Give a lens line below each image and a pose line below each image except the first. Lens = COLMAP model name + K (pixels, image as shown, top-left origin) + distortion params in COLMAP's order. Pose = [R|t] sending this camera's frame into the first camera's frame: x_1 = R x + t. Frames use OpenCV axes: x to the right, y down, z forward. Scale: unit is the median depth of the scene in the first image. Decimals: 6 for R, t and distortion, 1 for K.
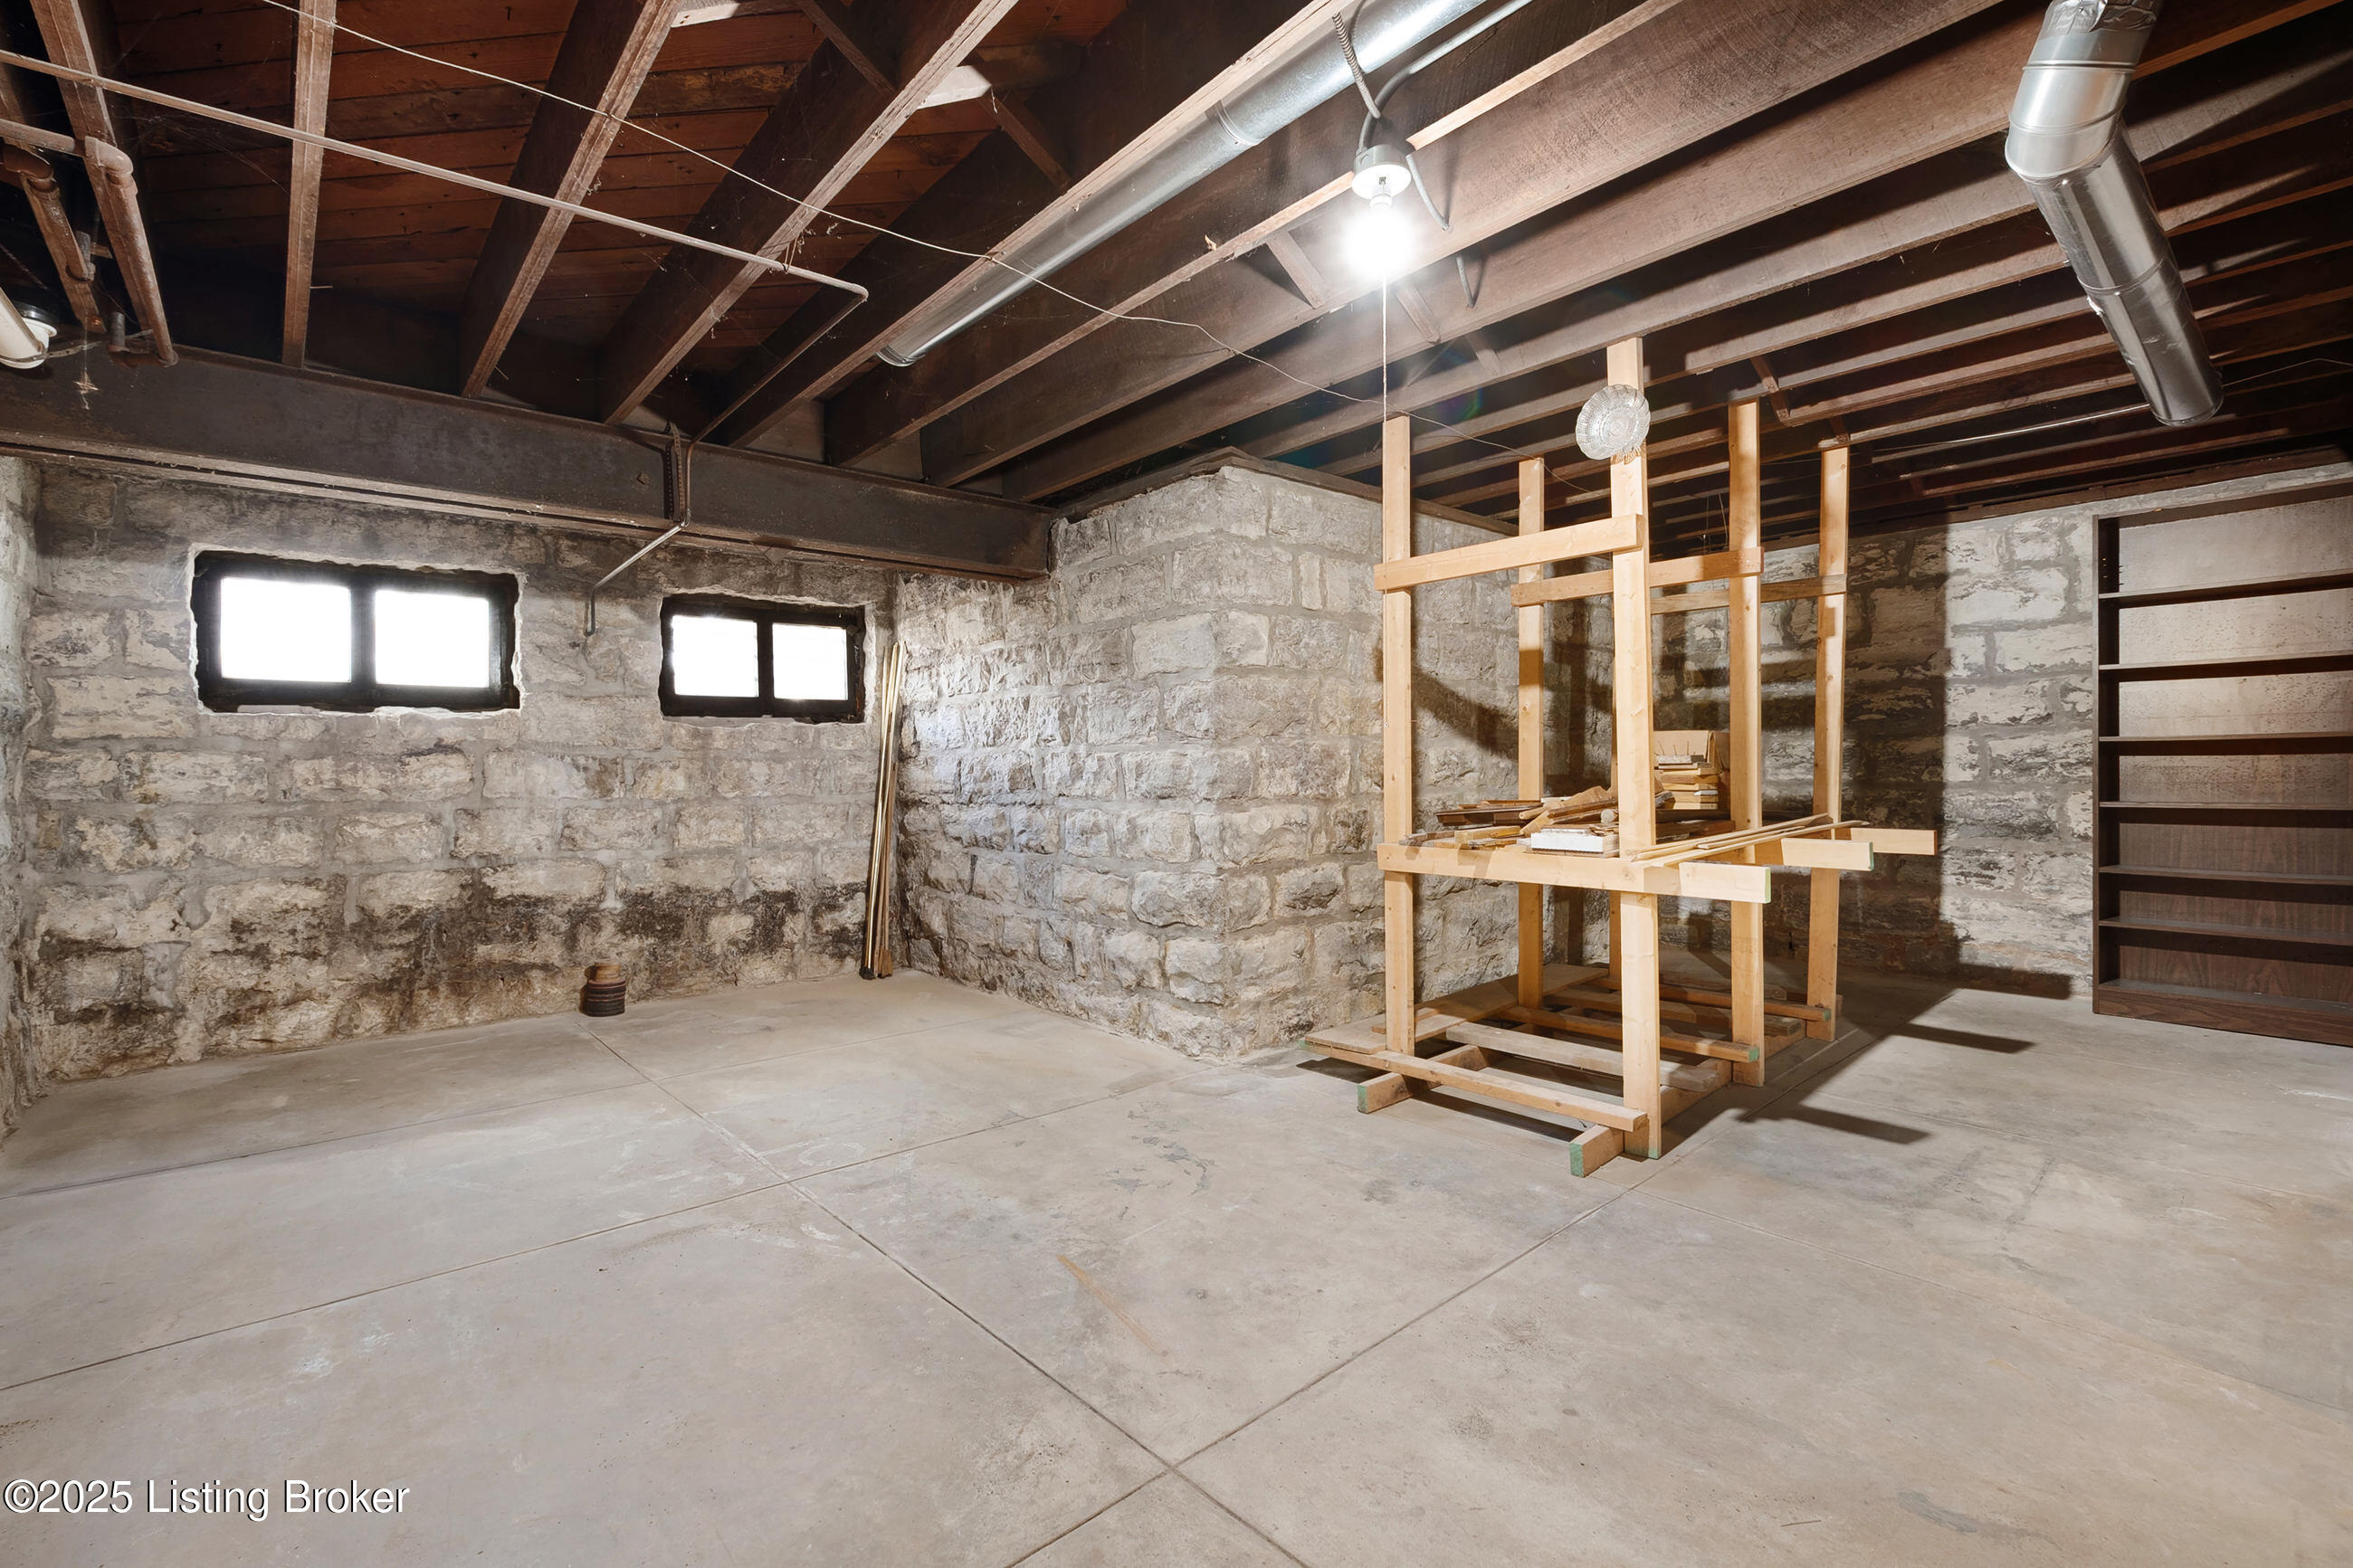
lens RADIAL K [[1029.3, 0, 1181.6], [0, 1029.3, 770.2], [0, 0, 1]] dist [-0.000591, -0.000226]
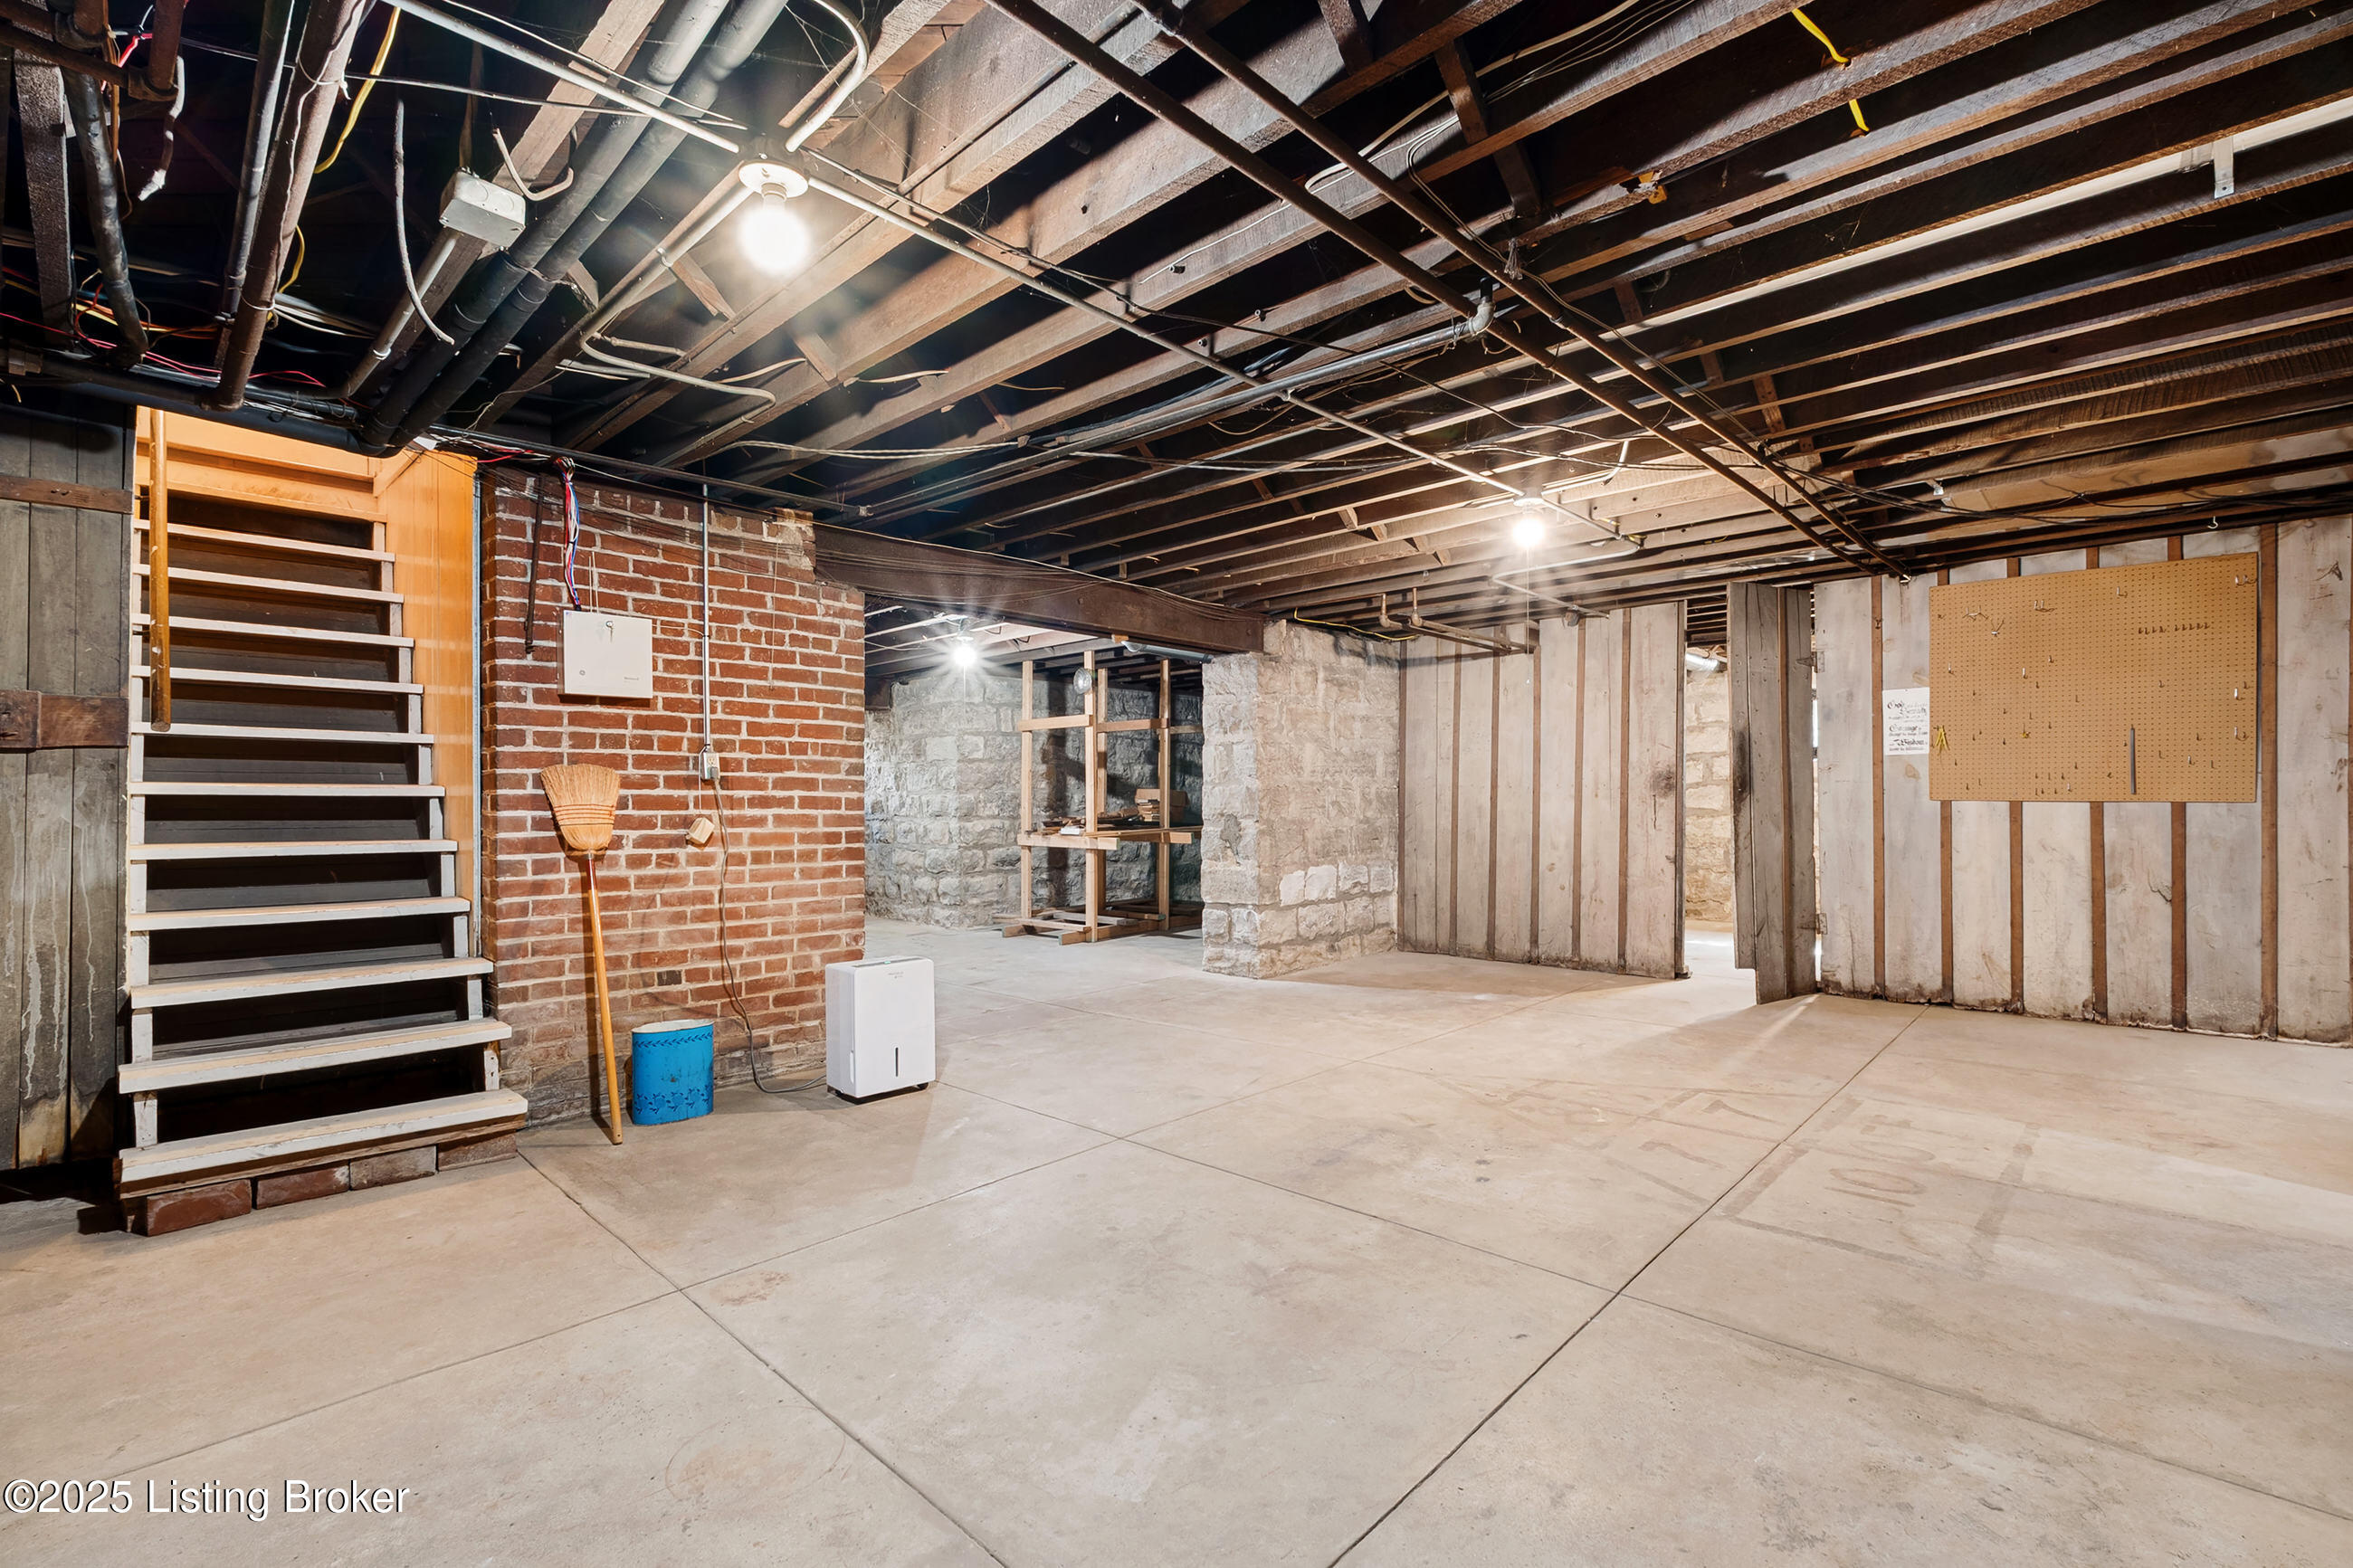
lens RADIAL K [[1029.3, 0, 1172.8], [0, 1029.3, 801.7], [0, 0, 1]] dist [-0.000591, -0.000226]
pose [[0.996027, 0.007399, 0.088749, 0.294116], [-0.007470, 0.999972, 0.000457, -0.009044], [-0.088743, -0.001118, 0.996054, -1.288299]]
